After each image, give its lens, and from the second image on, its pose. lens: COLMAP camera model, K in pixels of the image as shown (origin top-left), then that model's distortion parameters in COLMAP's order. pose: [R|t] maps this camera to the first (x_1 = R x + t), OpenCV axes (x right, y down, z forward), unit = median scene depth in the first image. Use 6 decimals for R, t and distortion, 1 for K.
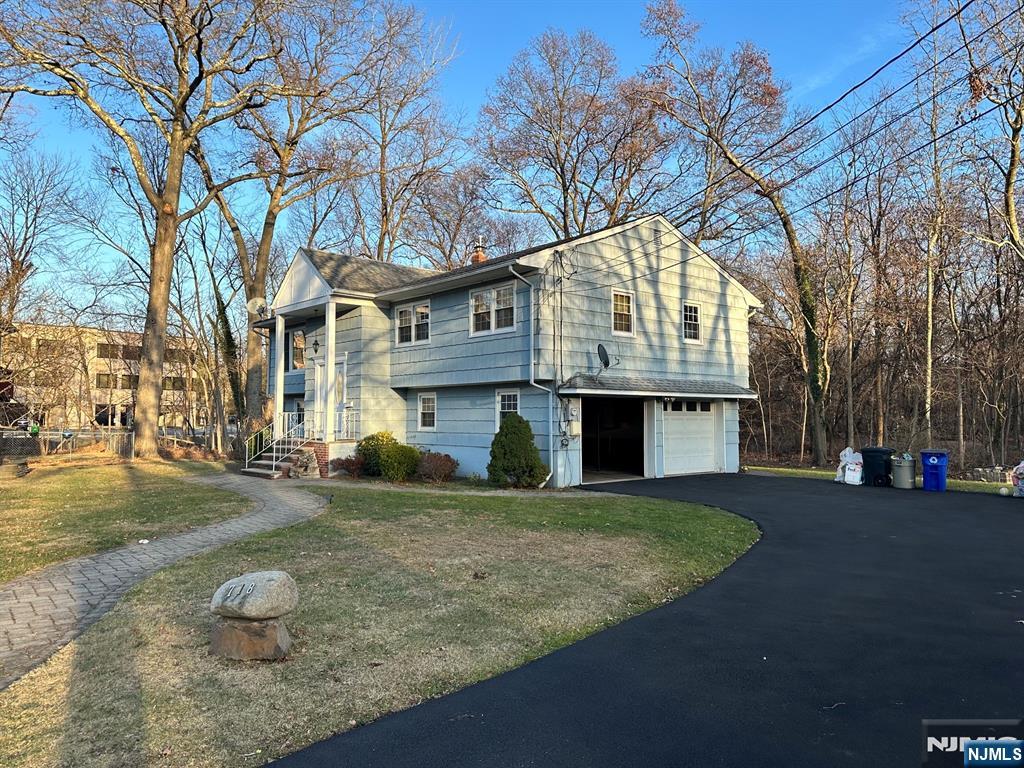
lens RADIAL K [[712.5, 0, 512.0], [0, 712.5, 384.0], [0, 0, 1]] dist [0.145632, -0.210567]
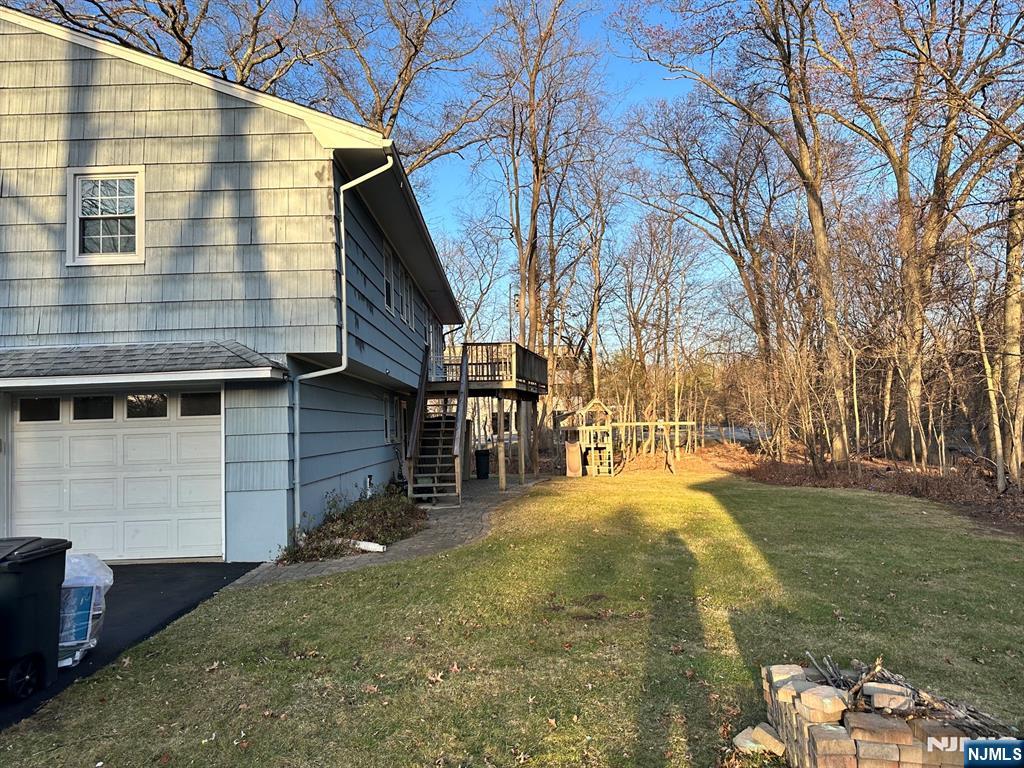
lens RADIAL K [[712.5, 0, 512.0], [0, 712.5, 384.0], [0, 0, 1]] dist [0.145632, -0.210567]
pose [[0.762860, -0.064350, -0.643353, 0.739590], [0.064555, 0.997643, -0.023242, 0.044537], [0.643333, -0.023801, 0.765216, 0.839834]]
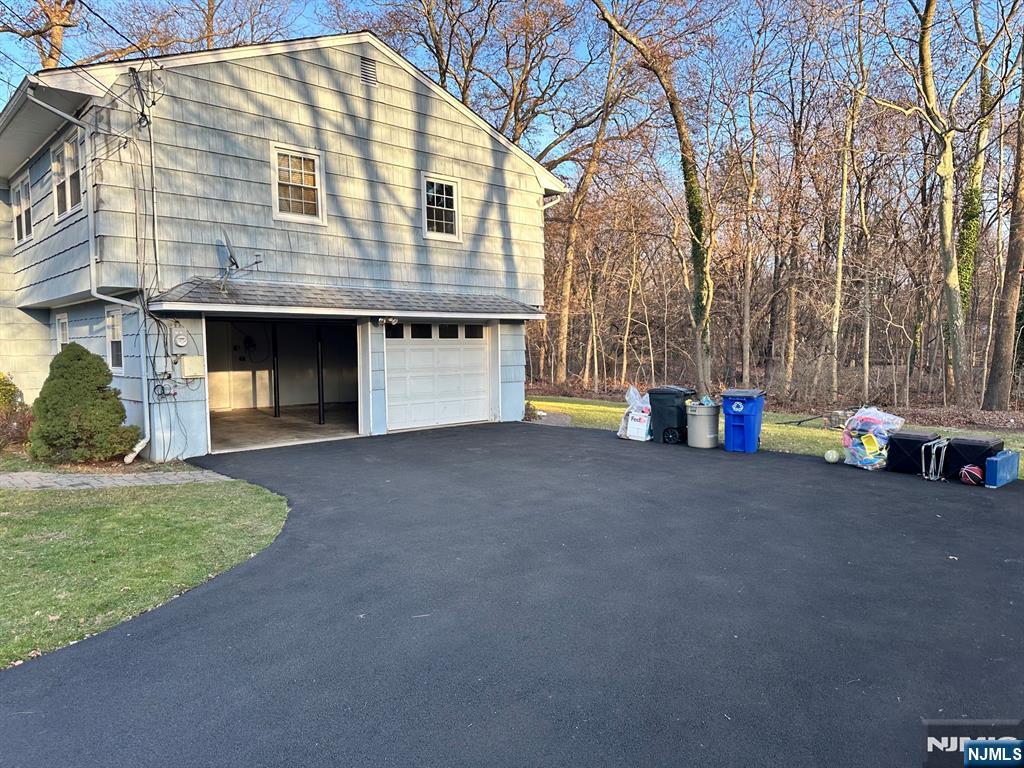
lens RADIAL K [[712.5, 0, 512.0], [0, 712.5, 384.0], [0, 0, 1]] dist [0.145632, -0.210567]
pose [[0.999238, -0.013673, 0.036568, 0.300879], [0.009949, 0.994924, 0.100136, 0.013755], [-0.037752, -0.099696, 0.994302, 0.308894]]
